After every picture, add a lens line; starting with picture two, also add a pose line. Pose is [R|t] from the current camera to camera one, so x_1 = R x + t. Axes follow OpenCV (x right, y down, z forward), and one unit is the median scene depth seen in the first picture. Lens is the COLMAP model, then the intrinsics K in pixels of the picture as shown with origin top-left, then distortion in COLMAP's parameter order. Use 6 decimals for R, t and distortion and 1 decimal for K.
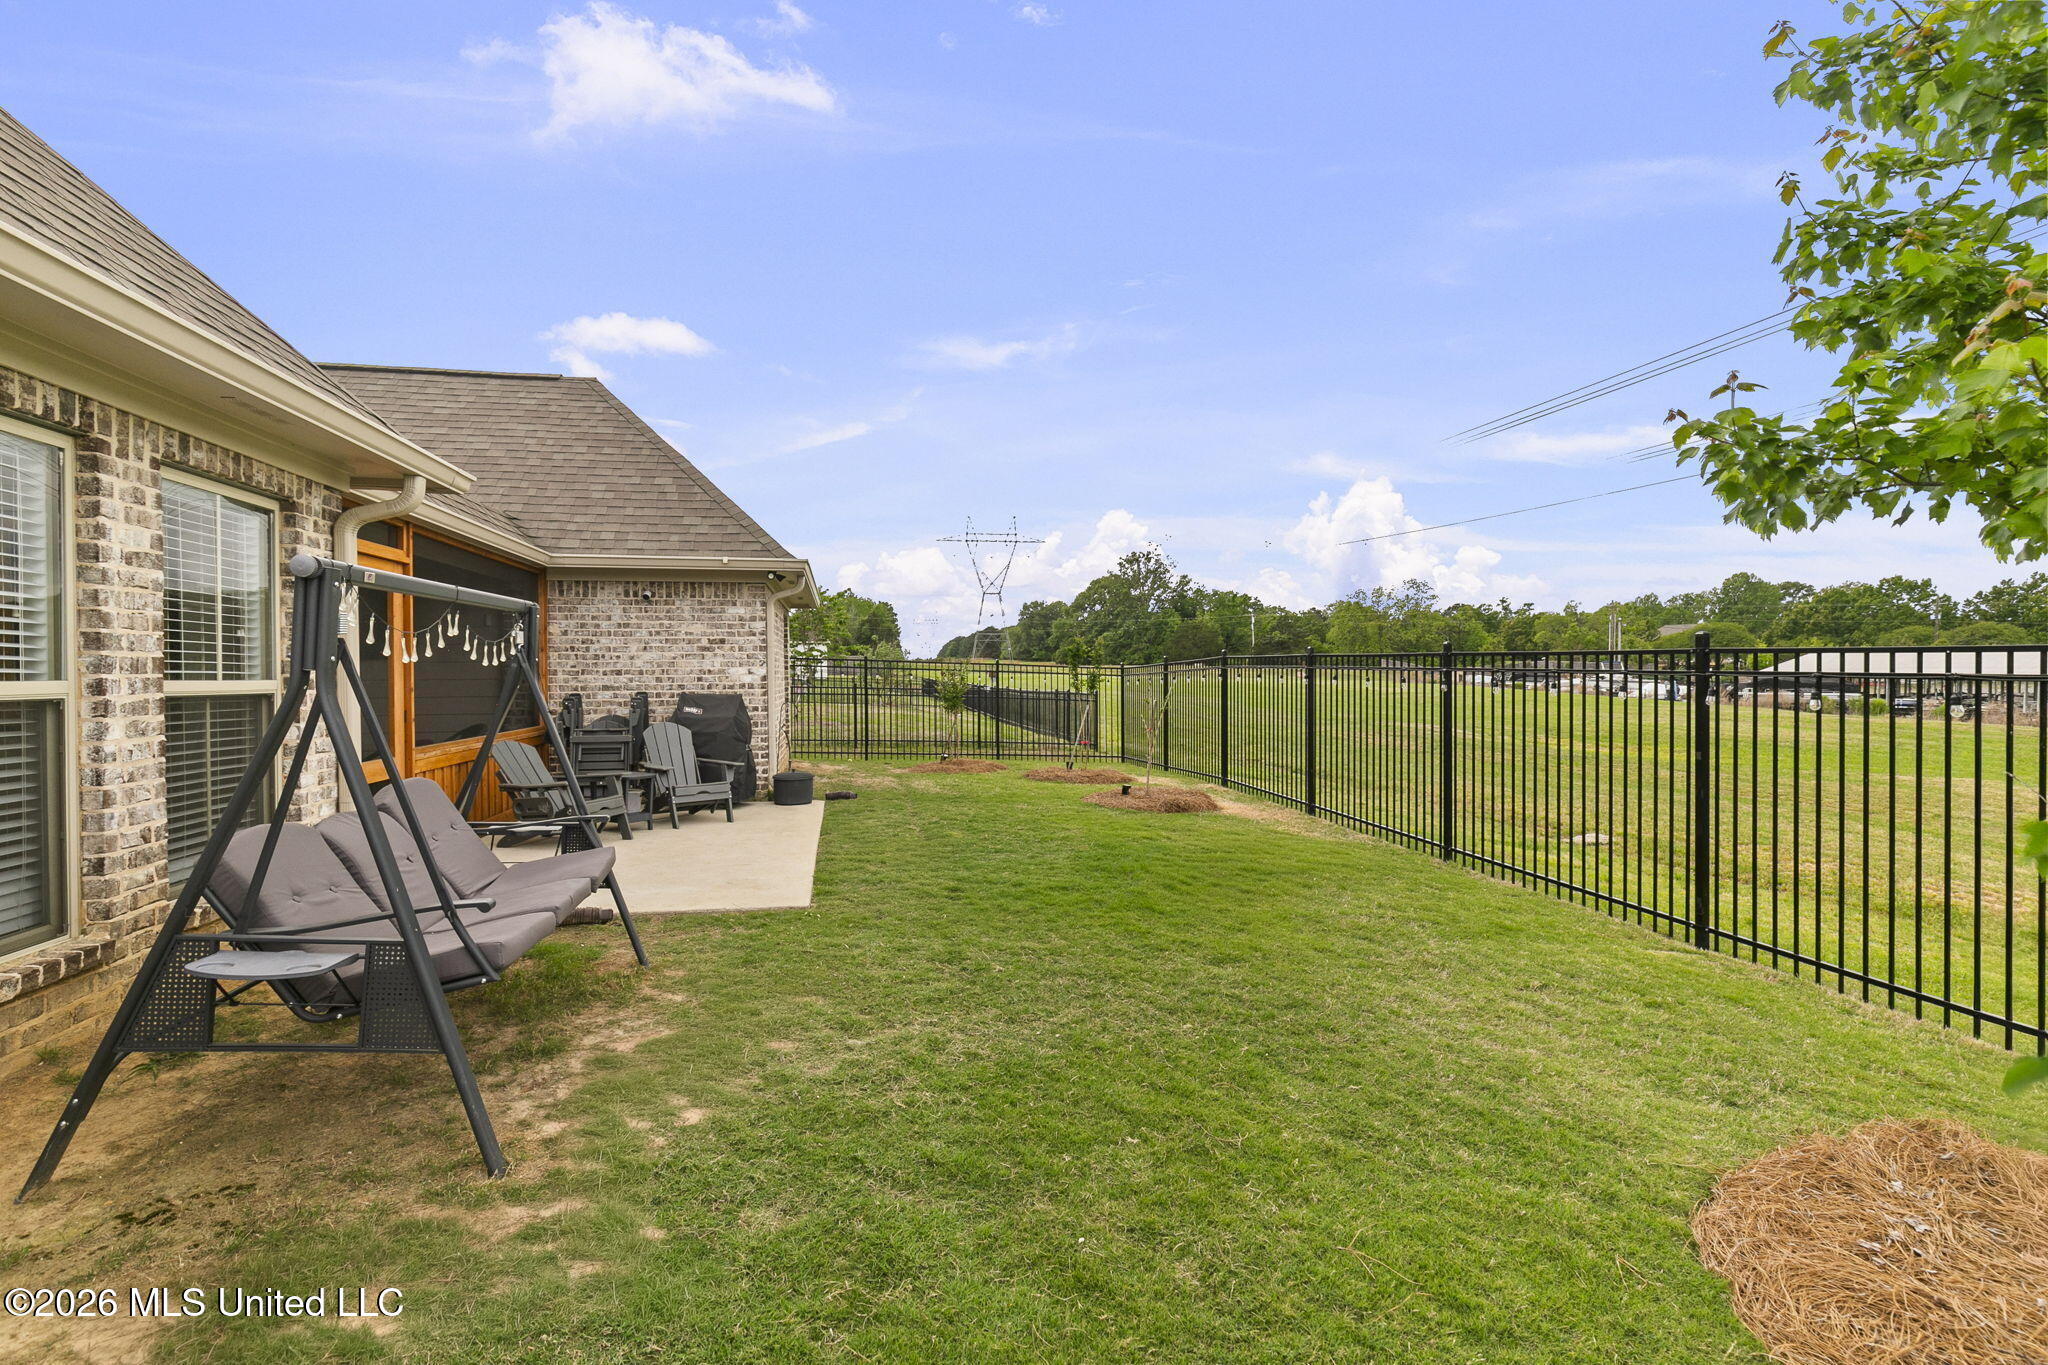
lens RADIAL K [[919.1, 0, 1027.7], [0, 919.1, 684.9], [0, 0, 1]] dist [0.001846, 0.000346]
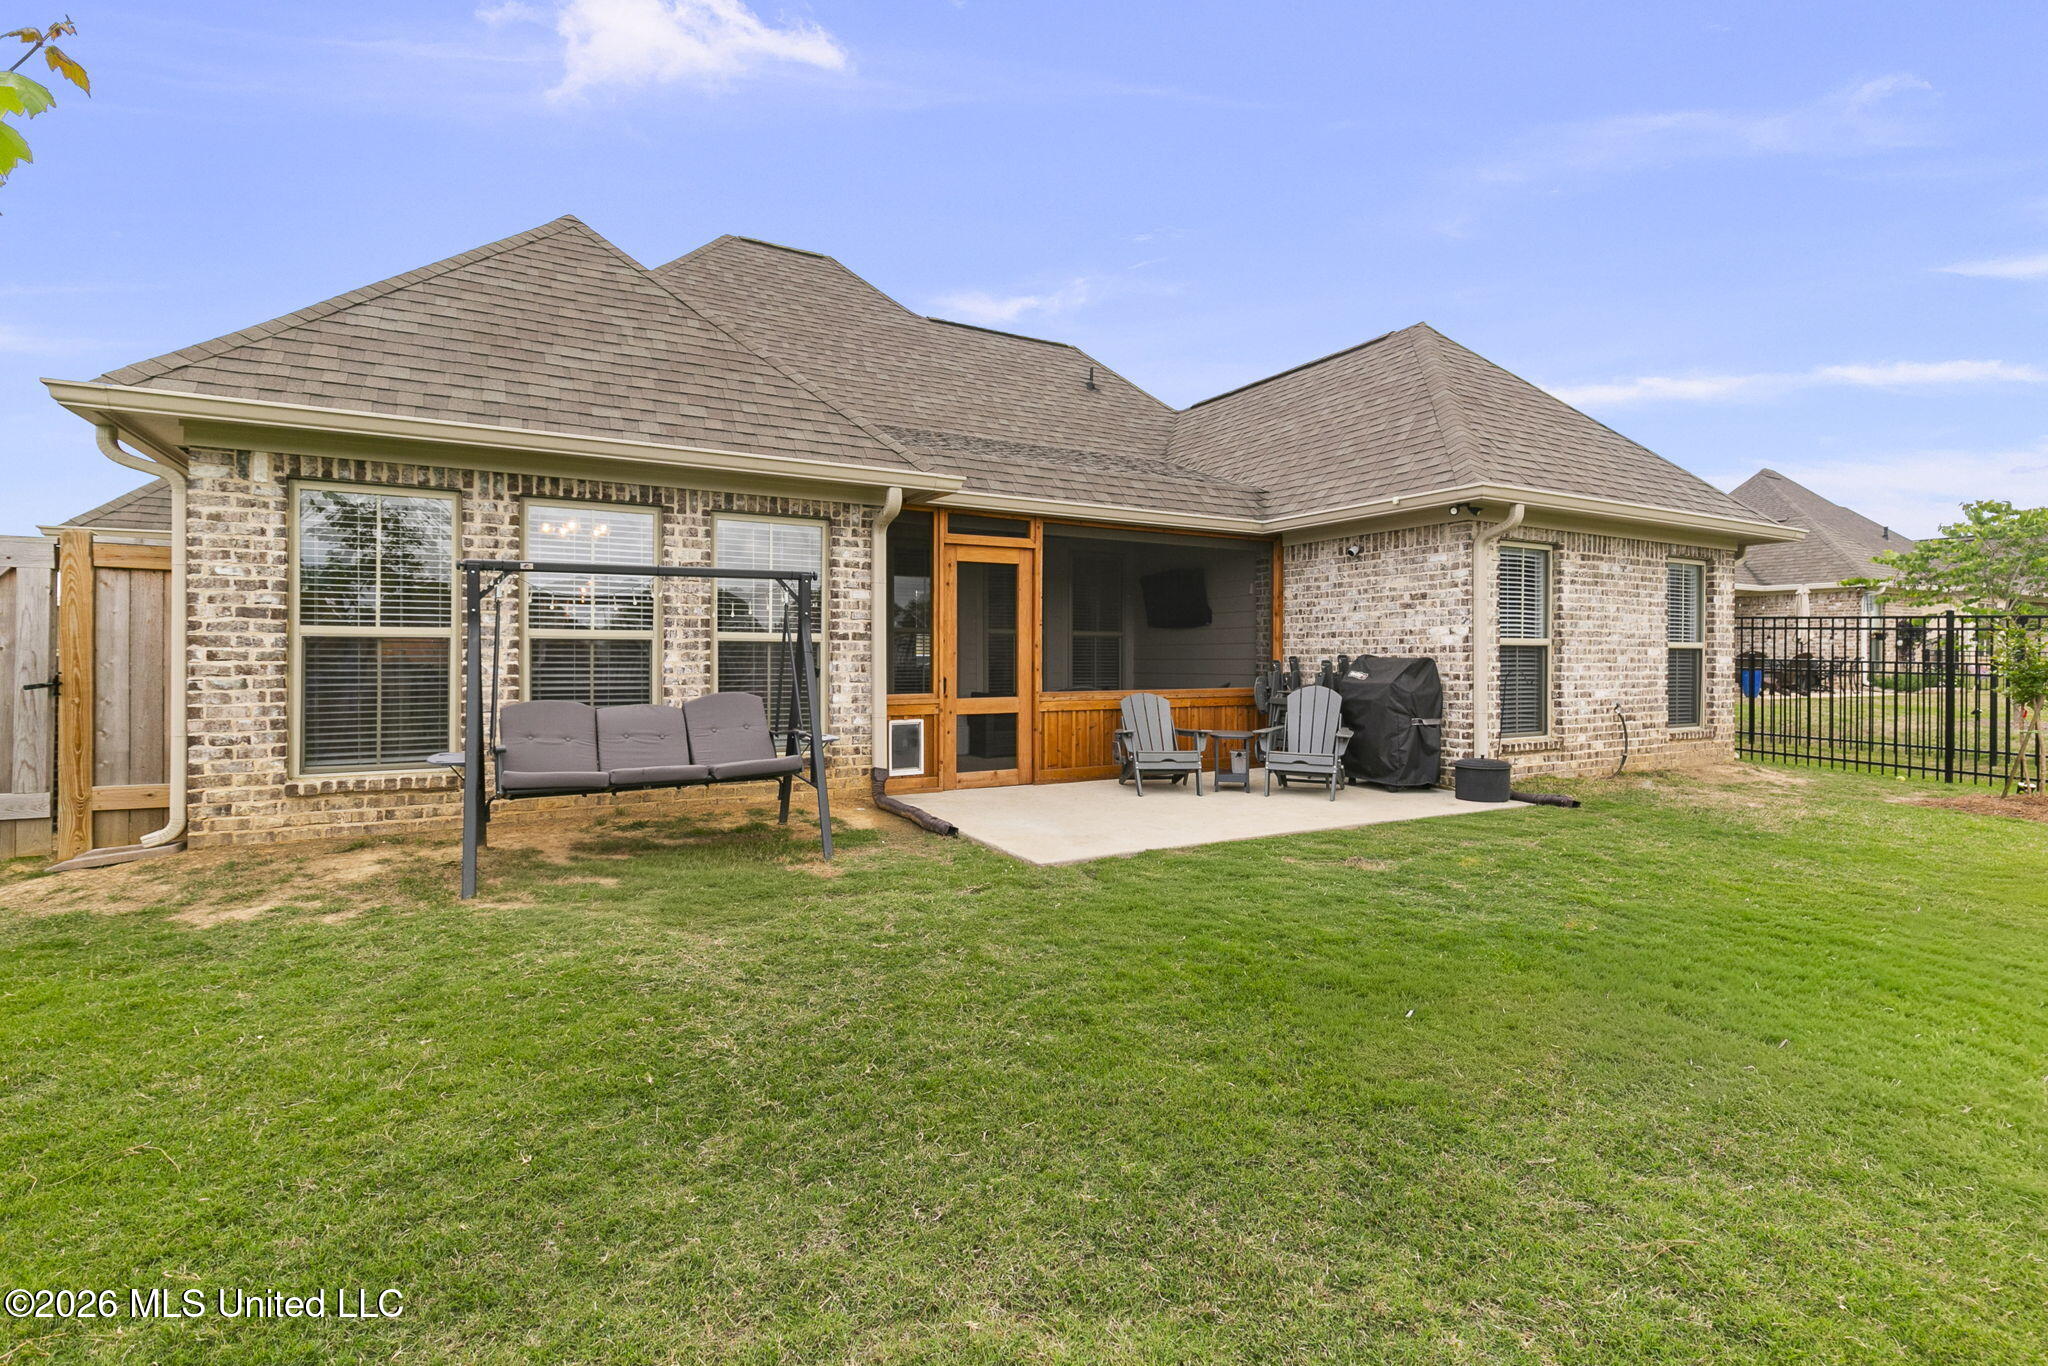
lens RADIAL K [[939.4, 0, 1010.7], [0, 939.4, 672.5], [0, 0, 1]] dist [0.003193, 0.000317]
pose [[0.301702, 0.019250, -0.953208, 0.385994], [-0.013769, 0.999780, 0.015832, 0.014764], [0.953303, 0.008348, 0.301901, 0.382943]]
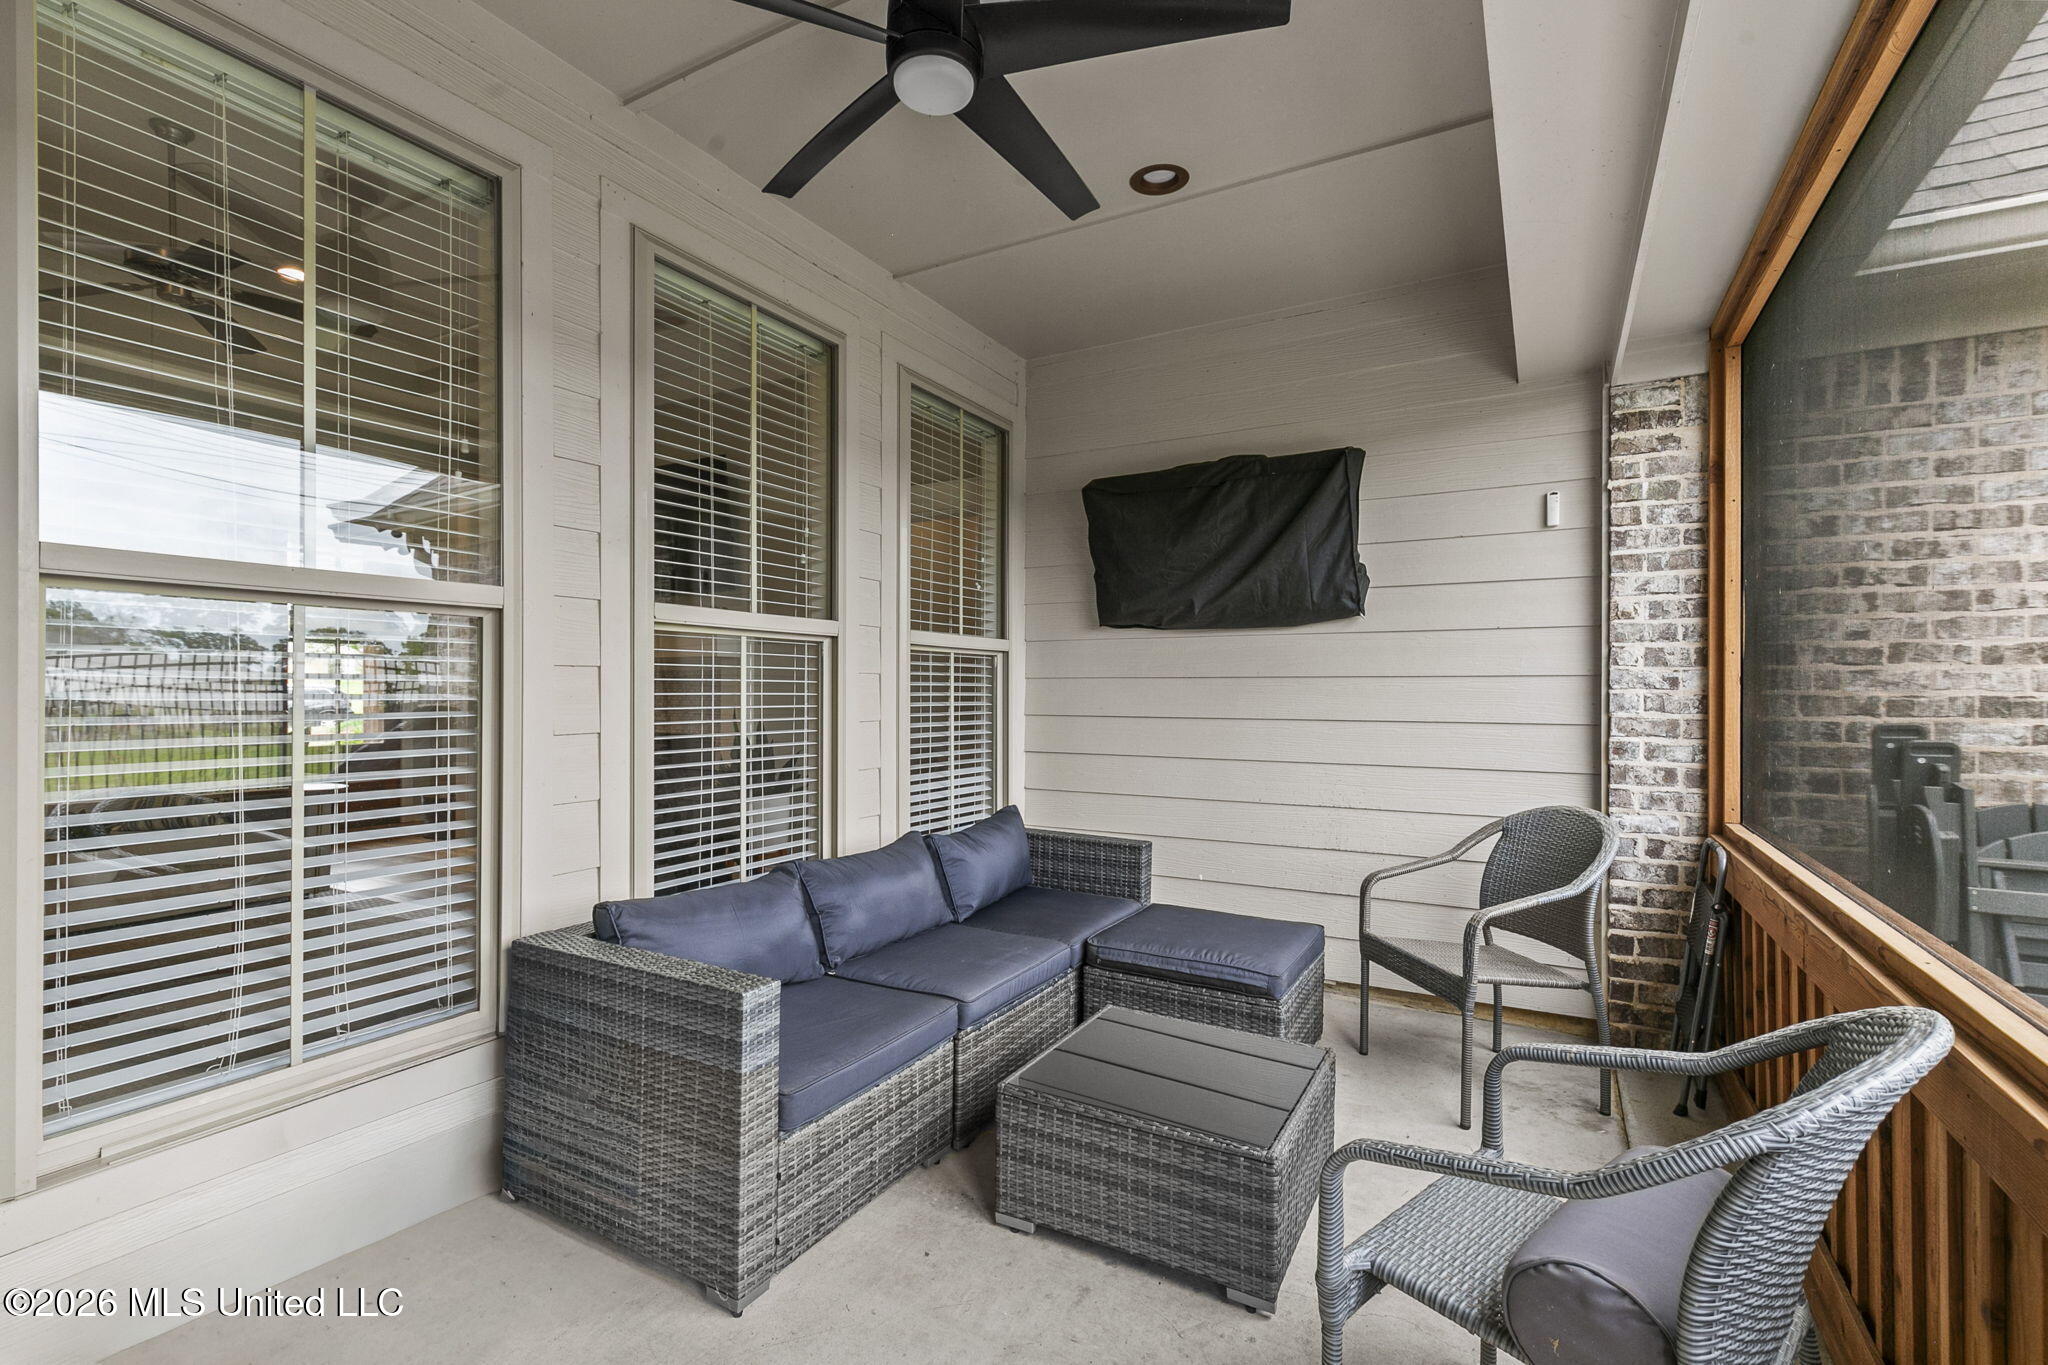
lens RADIAL K [[924.4, 0, 1017.8], [0, 924.4, 686.1], [0, 0, 1]] dist [0.002318, 0.000479]
pose [[0.757116, 0.006481, -0.653248, -0.498027], [-0.015998, 0.999835, -0.008621, 0.003966], [0.653084, 0.016977, 0.757095, 0.579800]]
